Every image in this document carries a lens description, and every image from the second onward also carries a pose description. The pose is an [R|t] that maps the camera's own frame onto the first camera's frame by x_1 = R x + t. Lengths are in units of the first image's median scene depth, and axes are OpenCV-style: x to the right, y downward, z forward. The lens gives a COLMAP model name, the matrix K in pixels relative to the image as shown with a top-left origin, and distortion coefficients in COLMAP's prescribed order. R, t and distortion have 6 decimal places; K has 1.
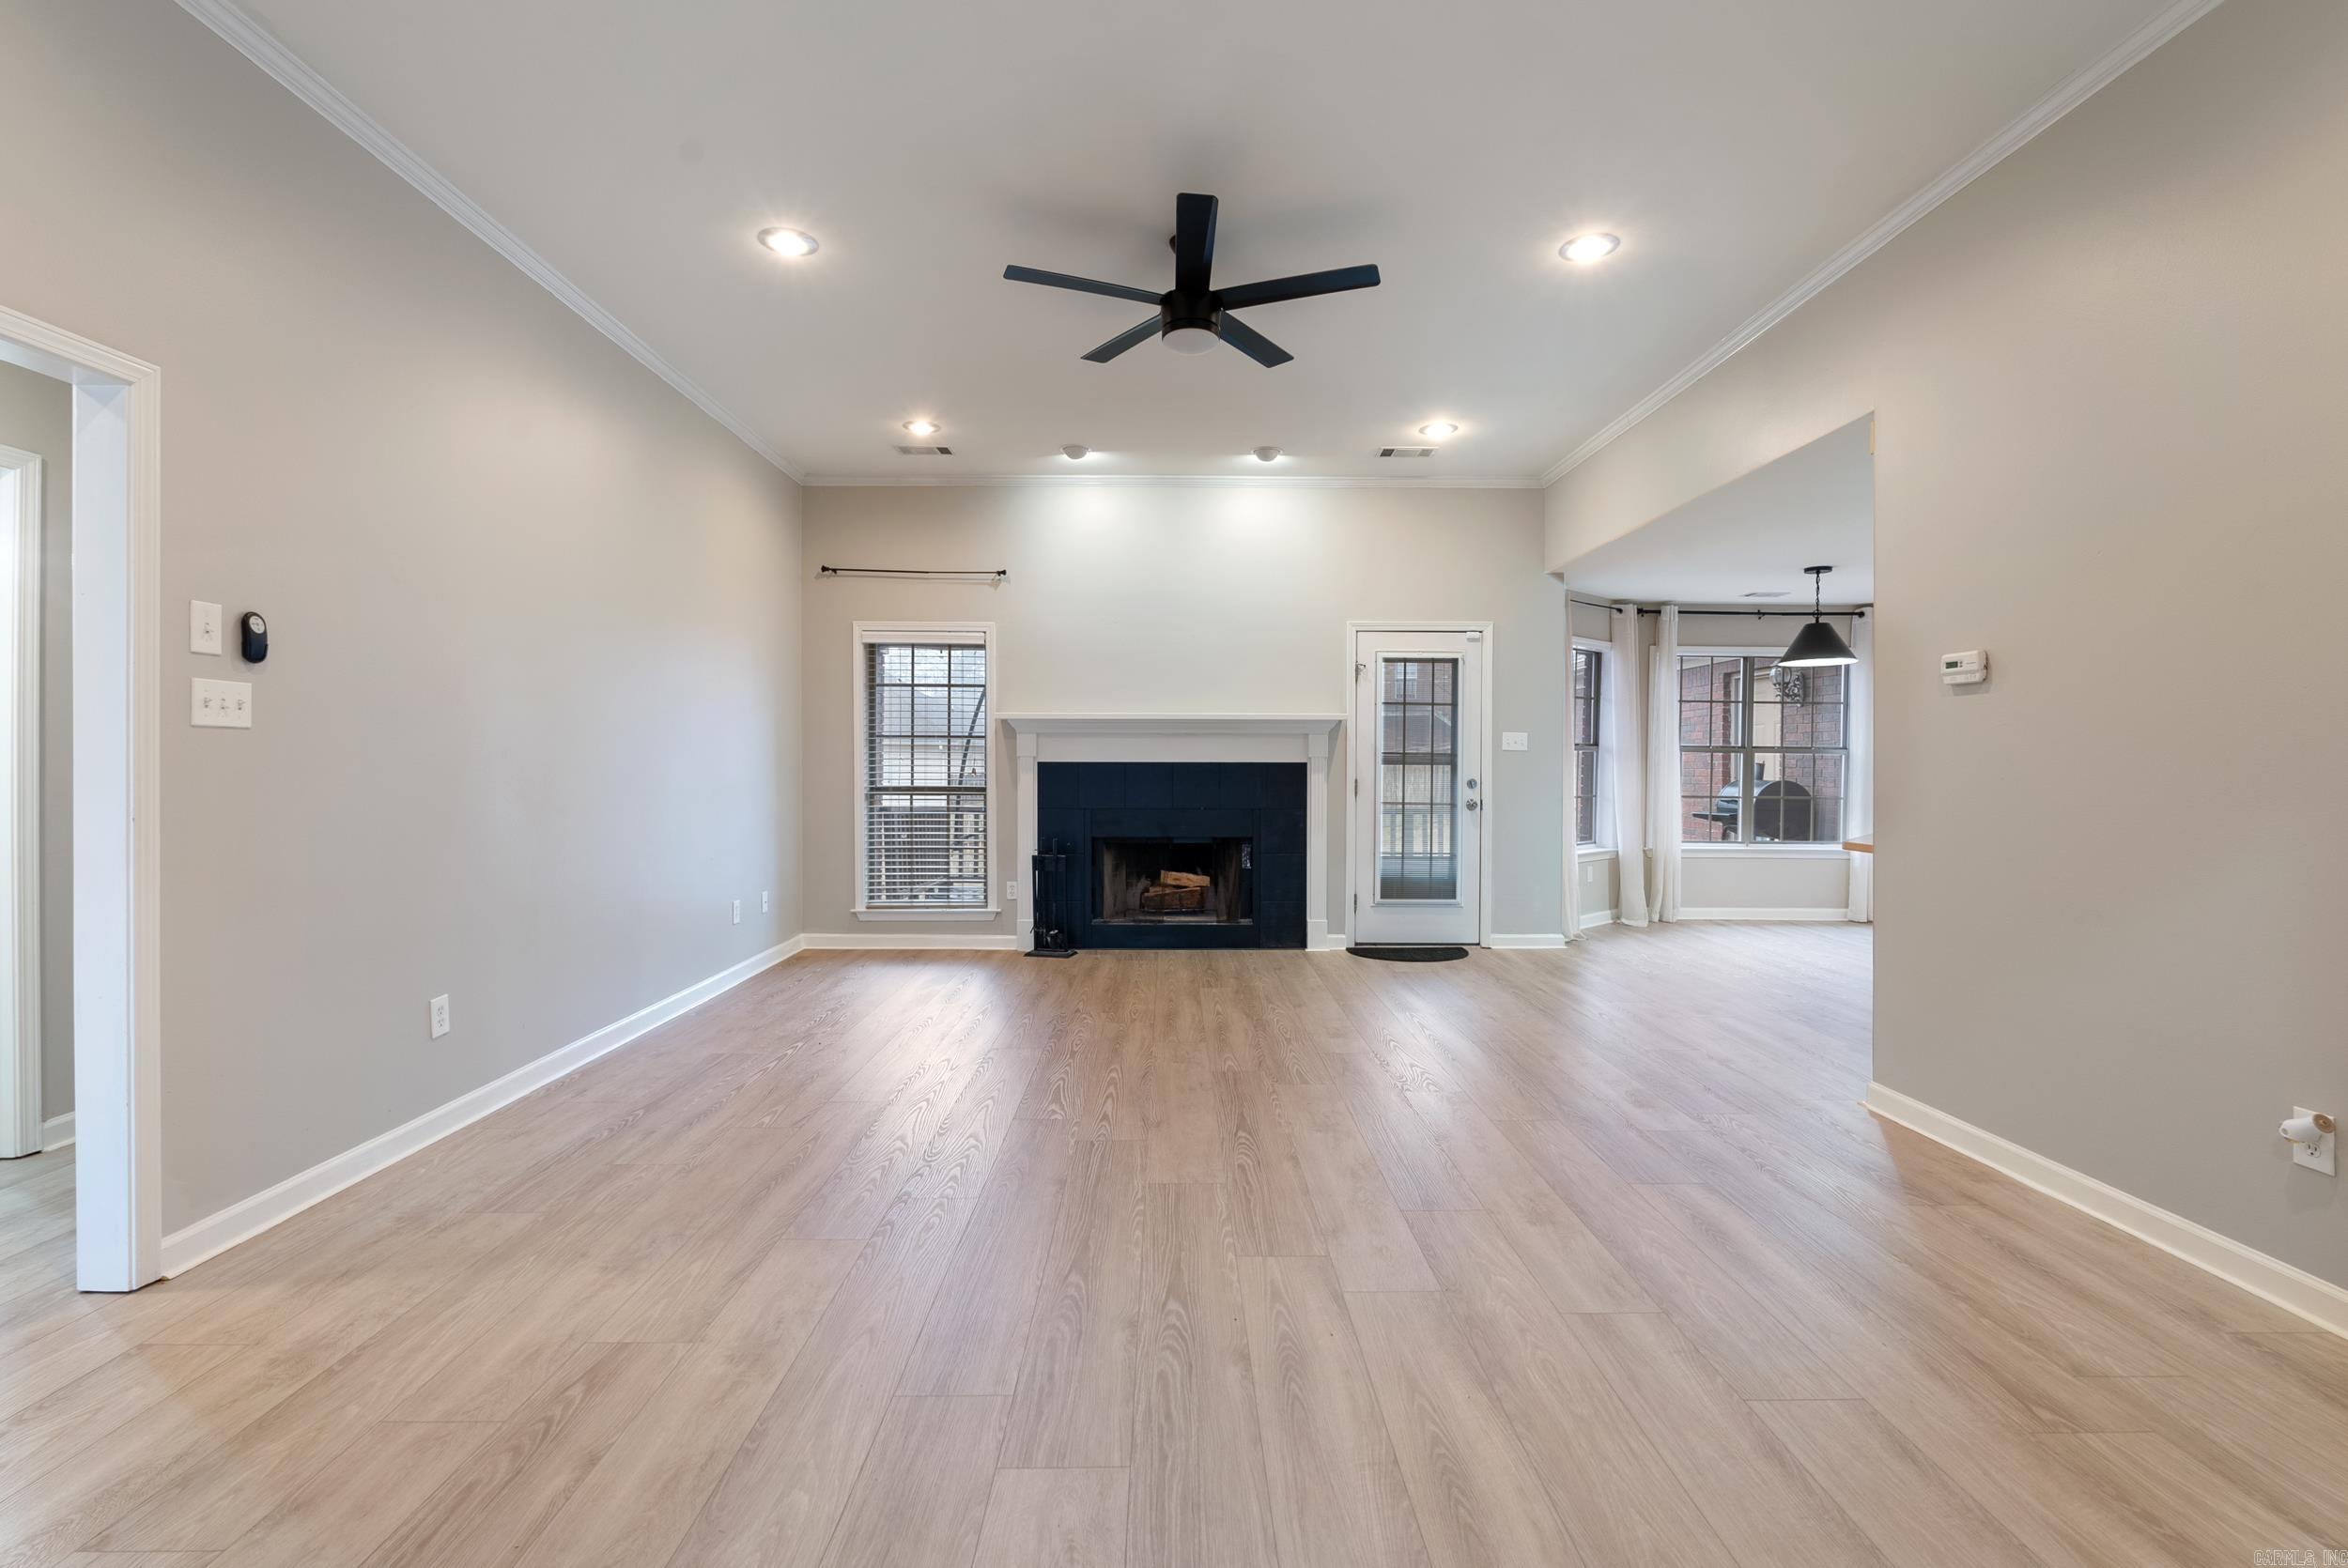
lens RADIAL K [[1040.1, 0, 1172.6], [0, 1040.1, 773.2], [0, 0, 1]] dist [-0.006076, 0.000314]
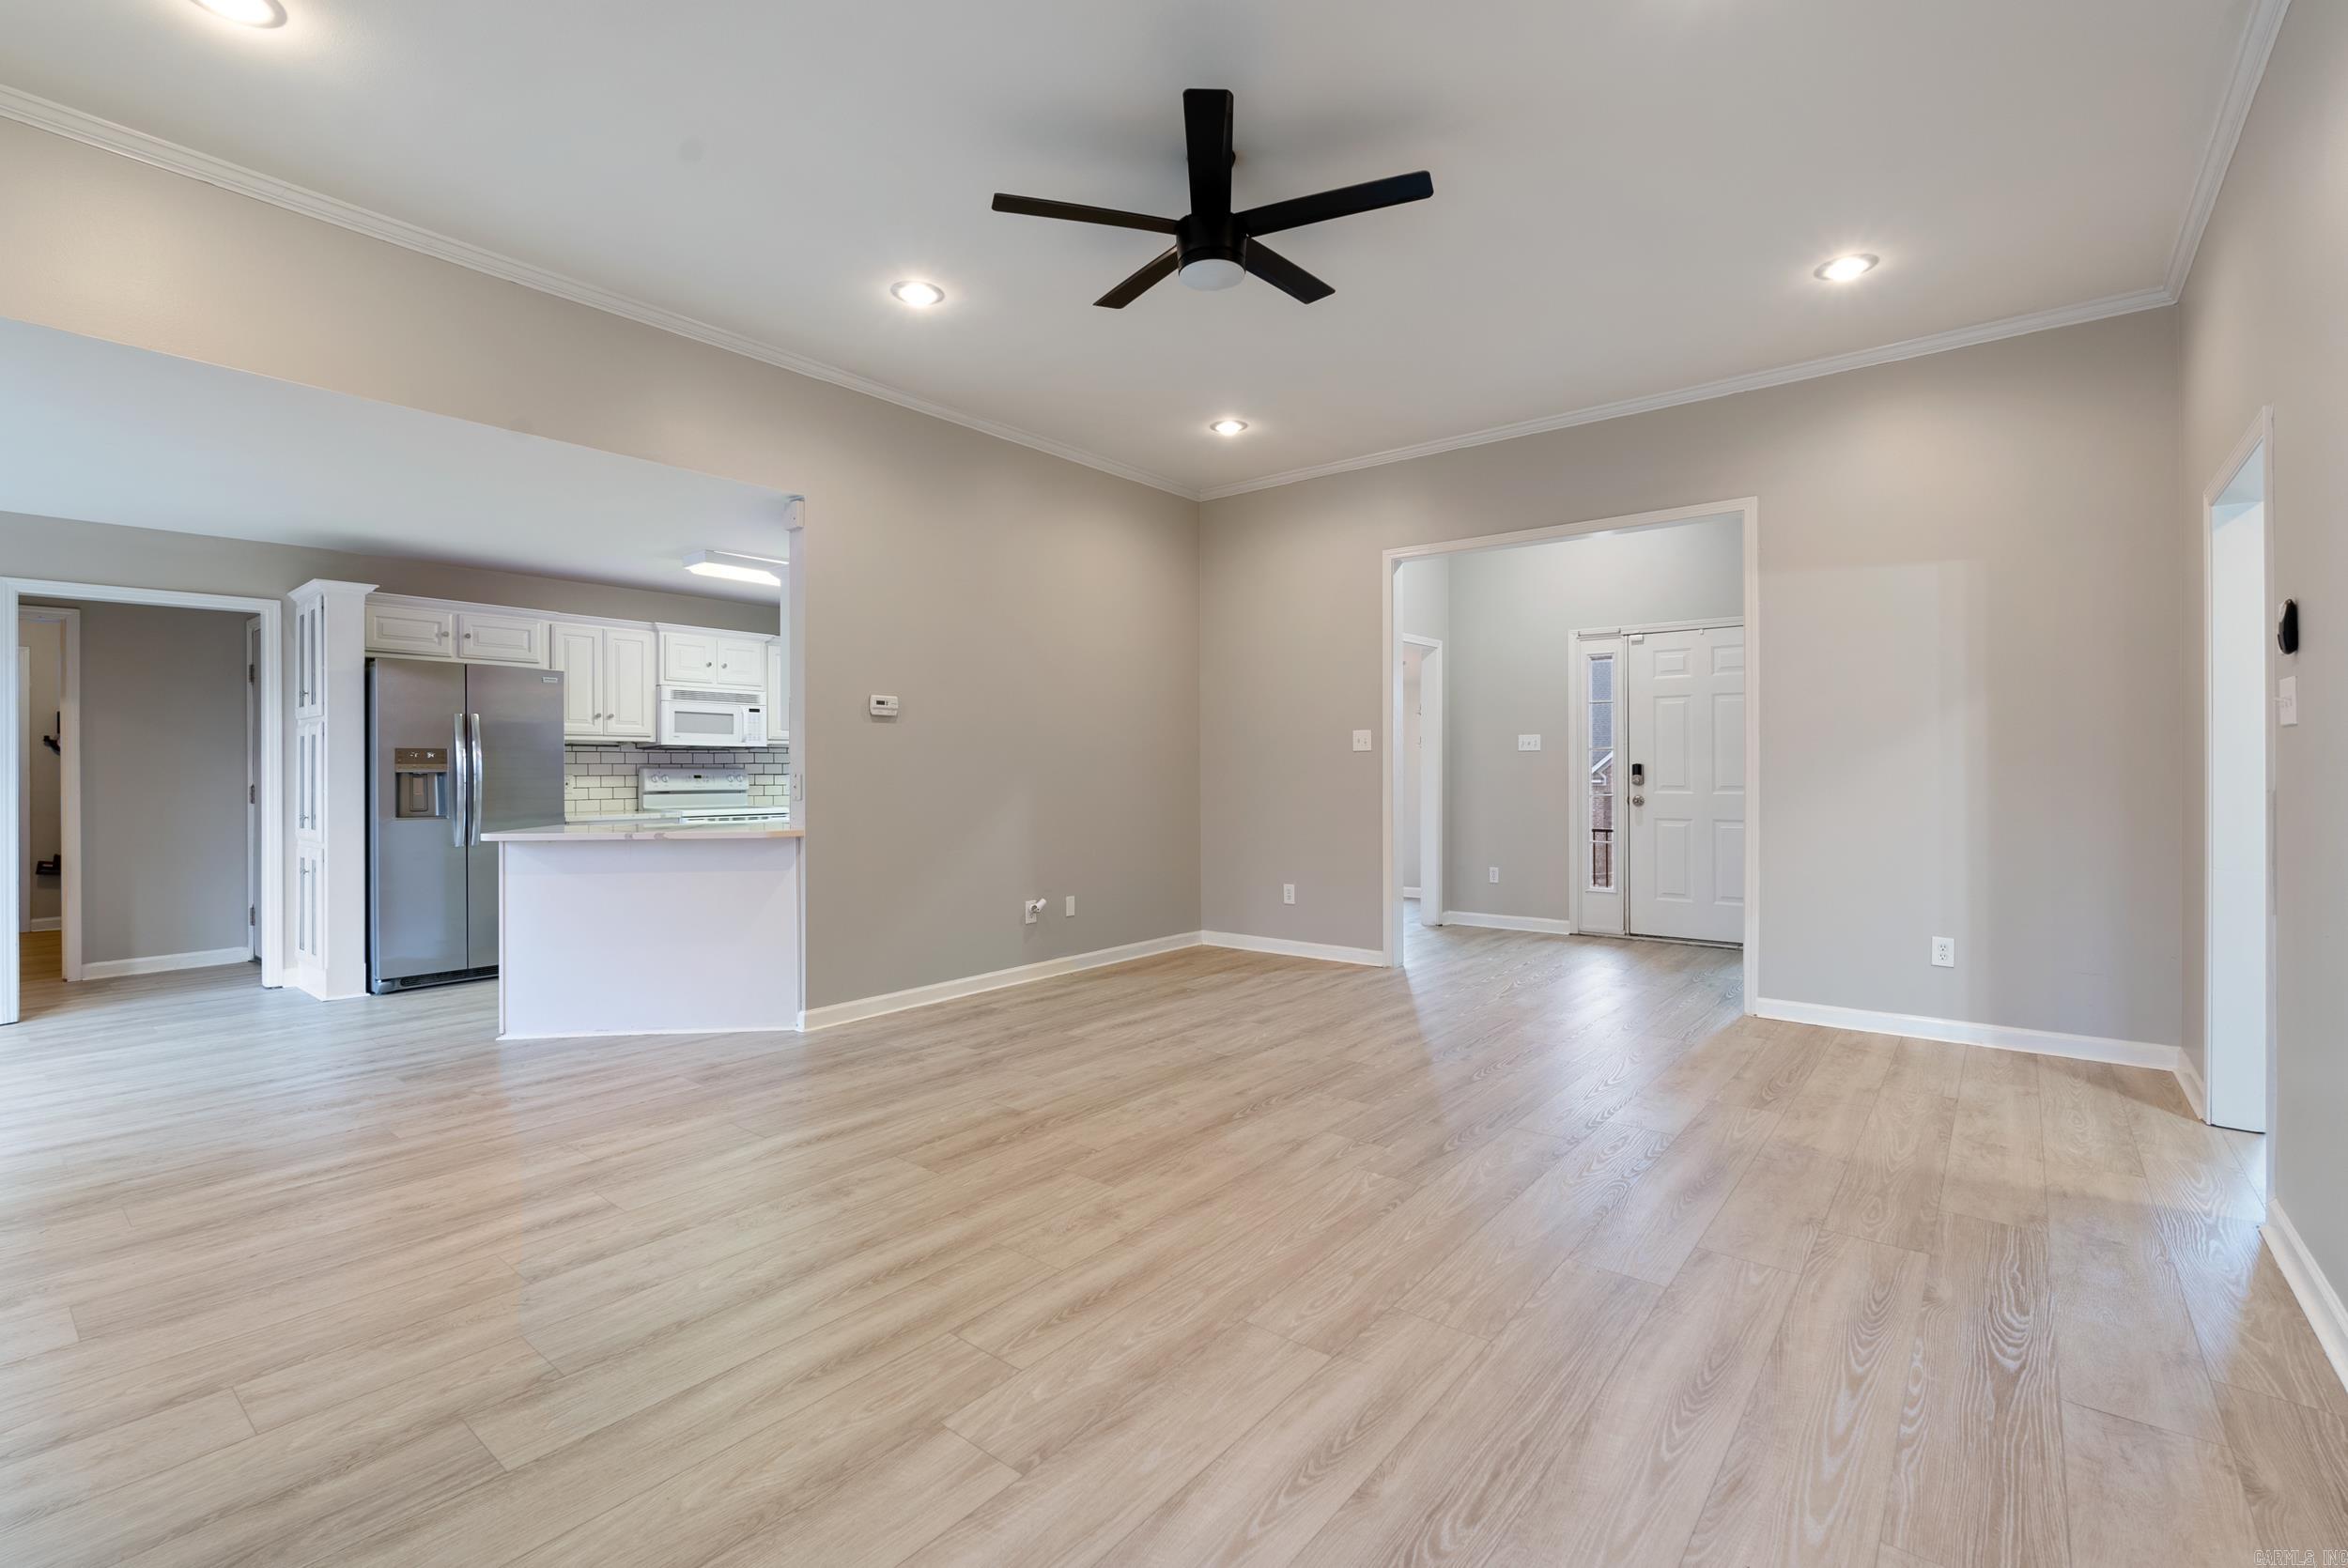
lens RADIAL K [[1040.1, 0, 1177.7], [0, 1040.1, 771.2], [0, 0, 1]] dist [-0.006076, 0.000314]
pose [[-0.775527, -0.001514, 0.631312, -0.276193], [0.006315, 0.999928, 0.010156, -0.007277], [-0.631283, 0.011863, -0.775462, 0.927542]]
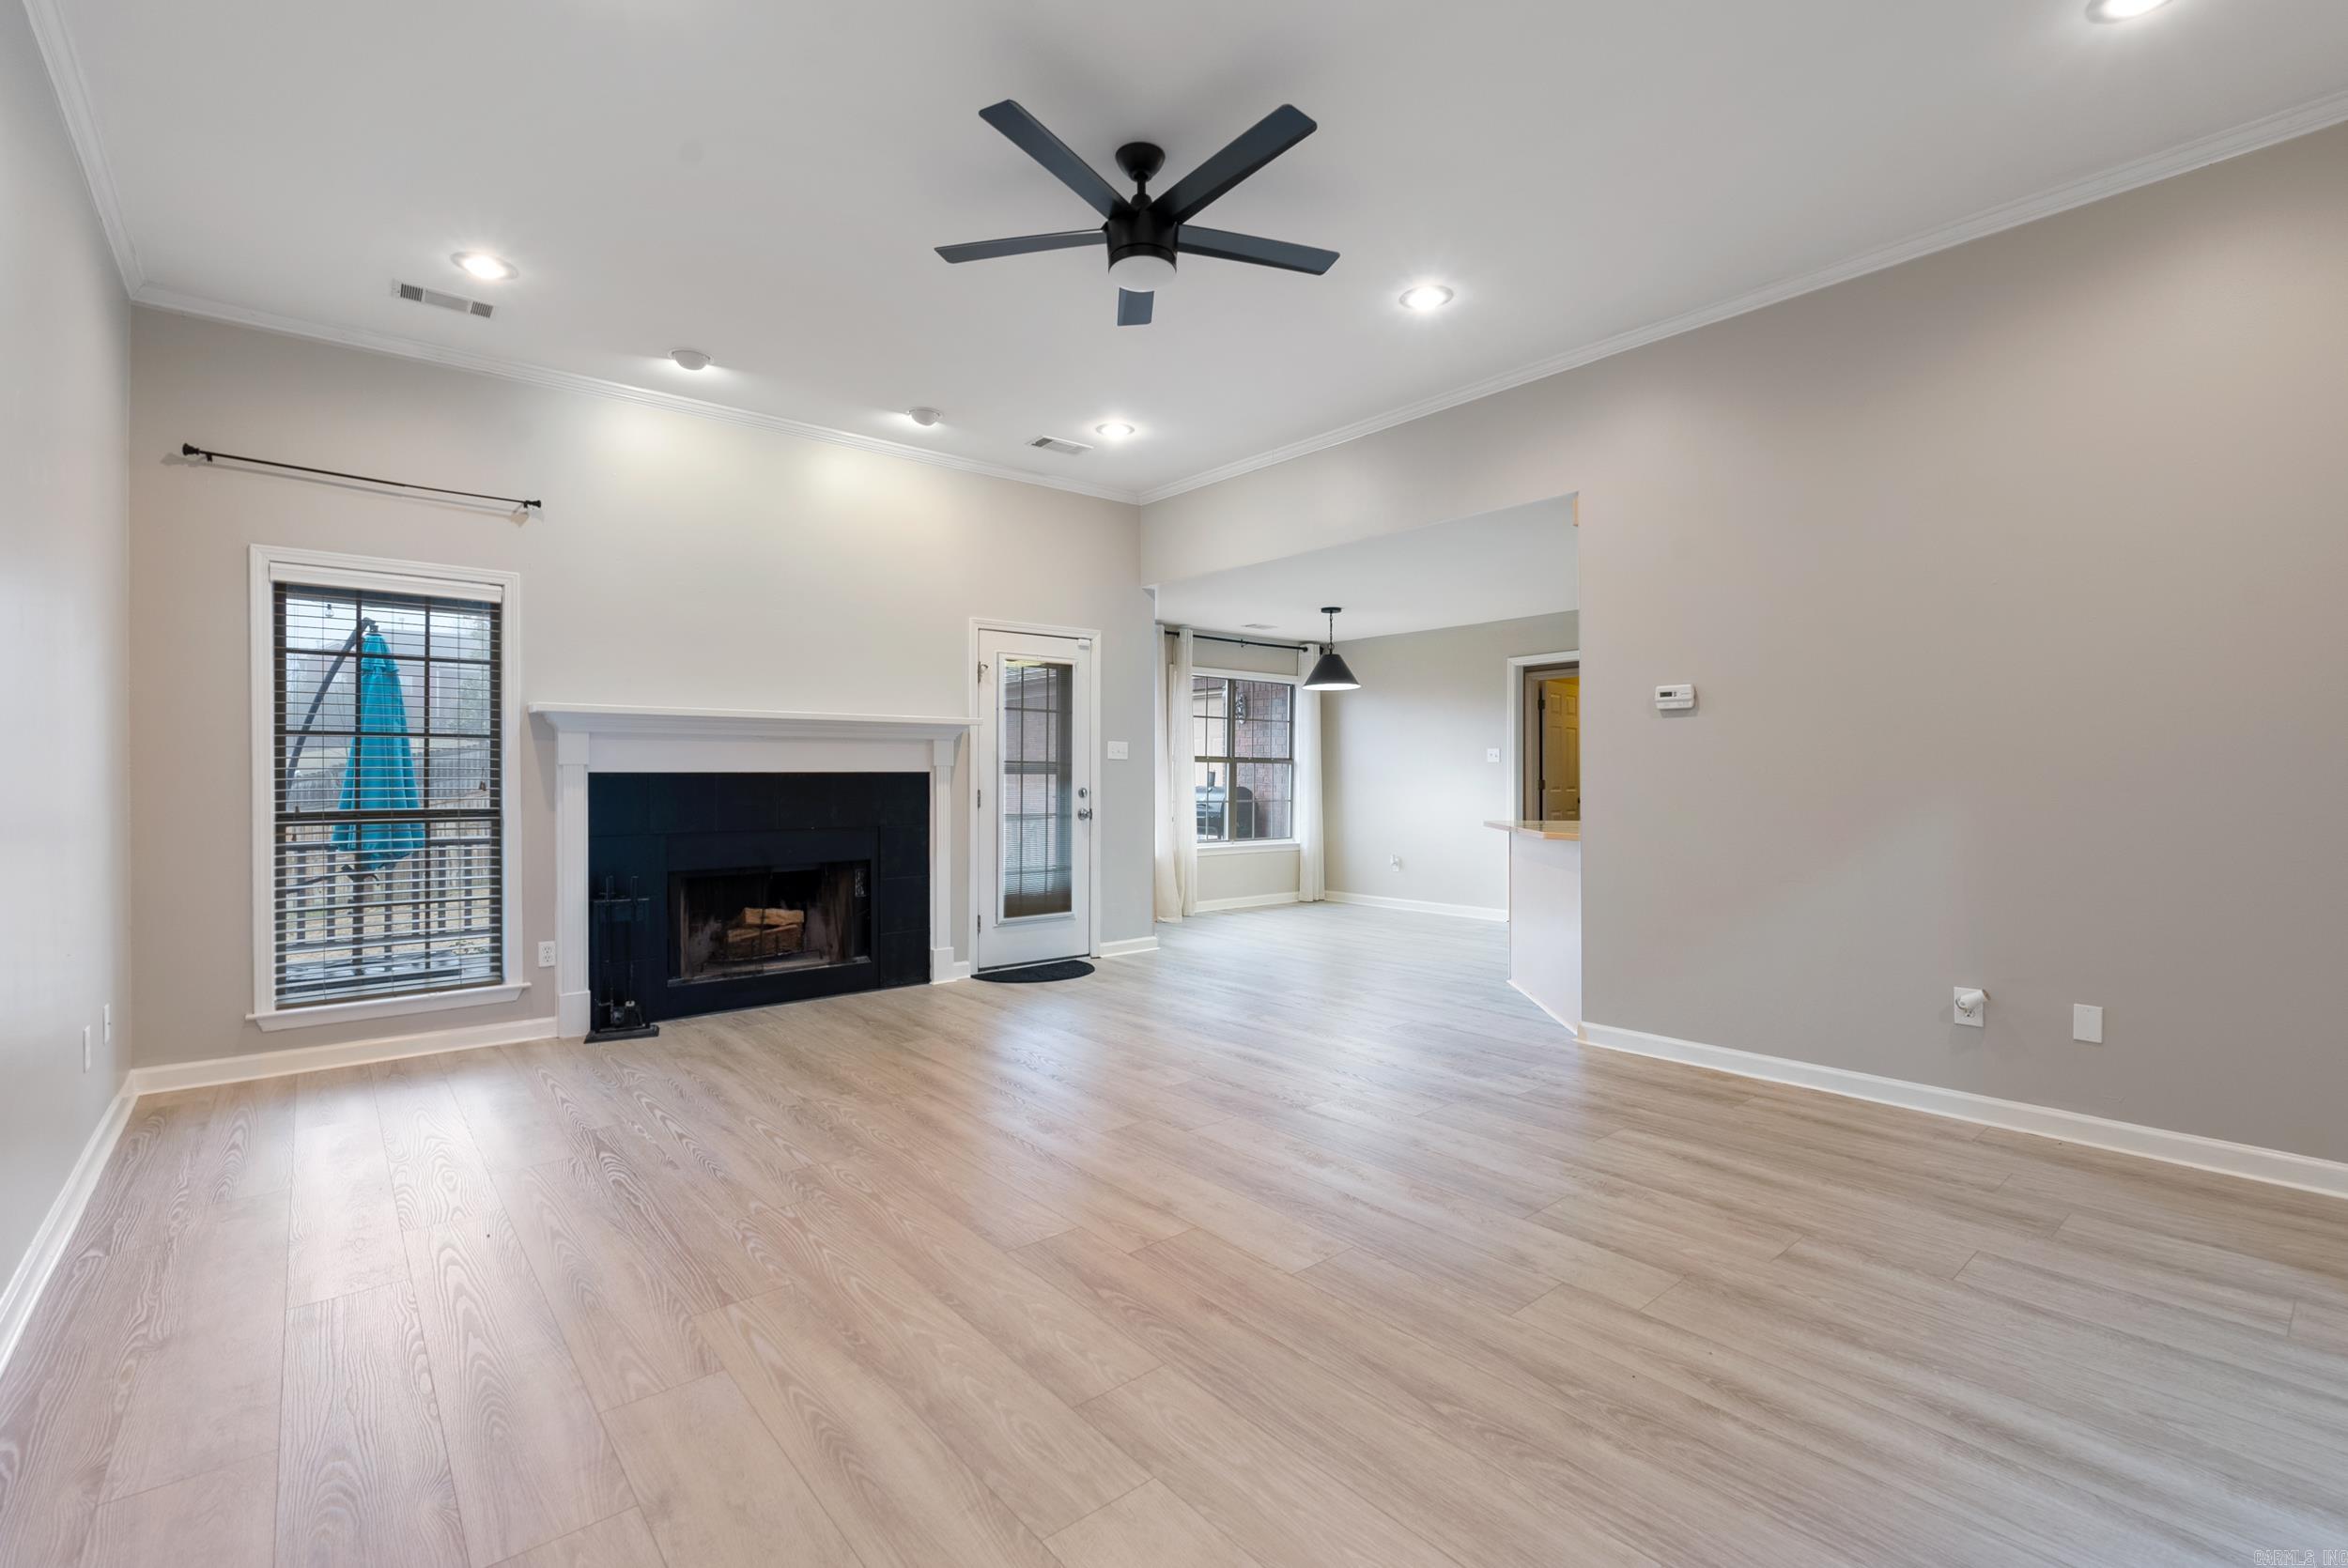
lens RADIAL K [[1040.1, 0, 1177.7], [0, 1040.1, 775.4], [0, 0, 1]] dist [-0.006076, 0.000314]
pose [[0.770257, -0.005499, 0.637709, -0.275507], [0.010826, 0.999931, -0.004454, -0.001074], [-0.637641, 0.010334, 0.770264, 0.182326]]
